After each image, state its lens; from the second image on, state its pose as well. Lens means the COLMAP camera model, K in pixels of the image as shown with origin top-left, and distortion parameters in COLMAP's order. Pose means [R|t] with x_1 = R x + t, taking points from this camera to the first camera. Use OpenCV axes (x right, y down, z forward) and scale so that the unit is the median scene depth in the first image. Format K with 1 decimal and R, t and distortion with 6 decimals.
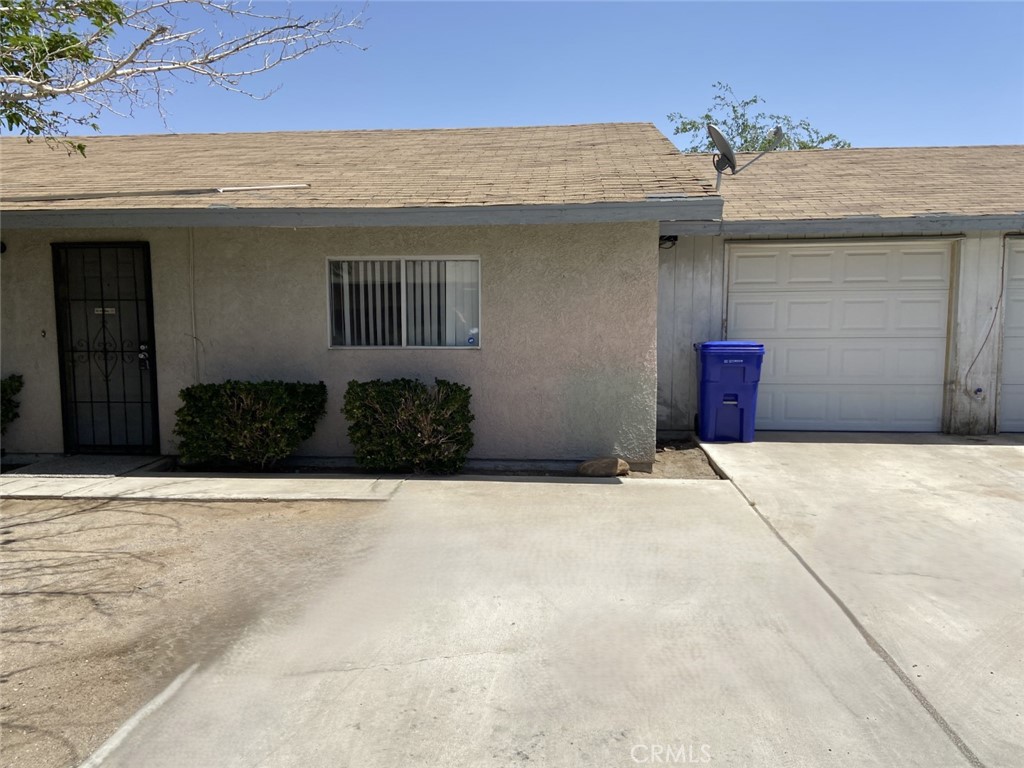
lens RADIAL K [[777.5, 0, 506.5], [0, 777.5, 387.4], [0, 0, 1]] dist [0.113135, -0.134659]
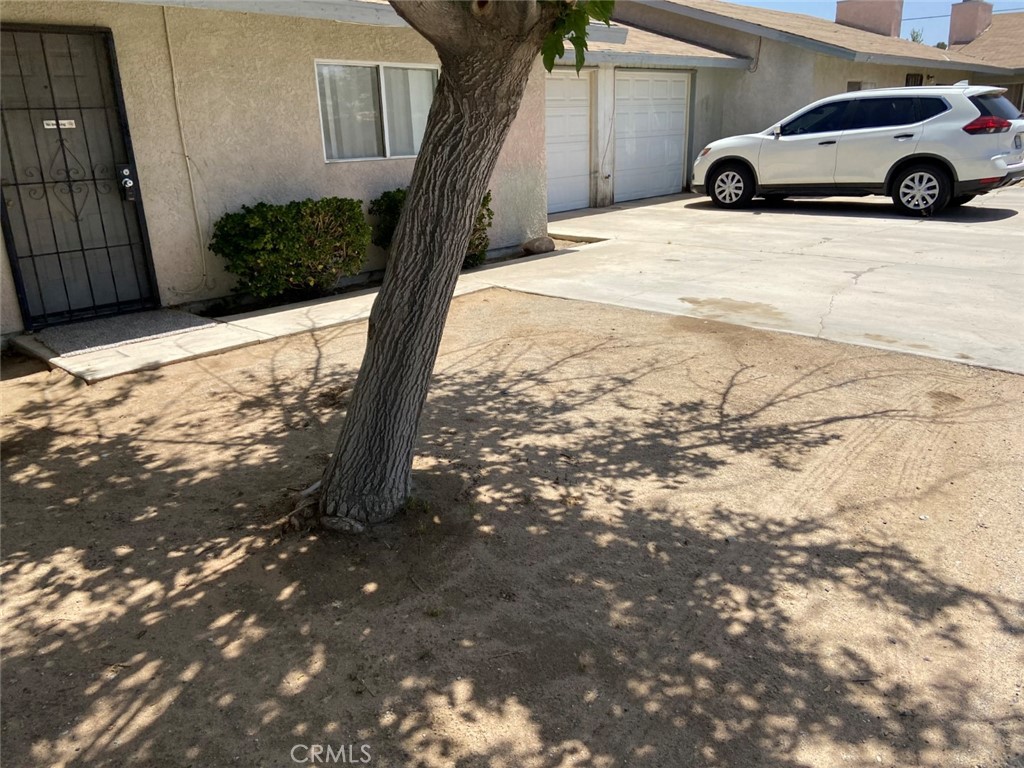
lens RADIAL K [[777.5, 0, 504.2], [0, 777.5, 382.1], [0, 0, 1]] dist [0.113135, -0.134659]
pose [[0.617036, -0.256145, 0.744081, -0.882573], [0.113685, 0.964639, 0.237797, 0.005763], [-0.778680, -0.062139, 0.624337, 0.209552]]
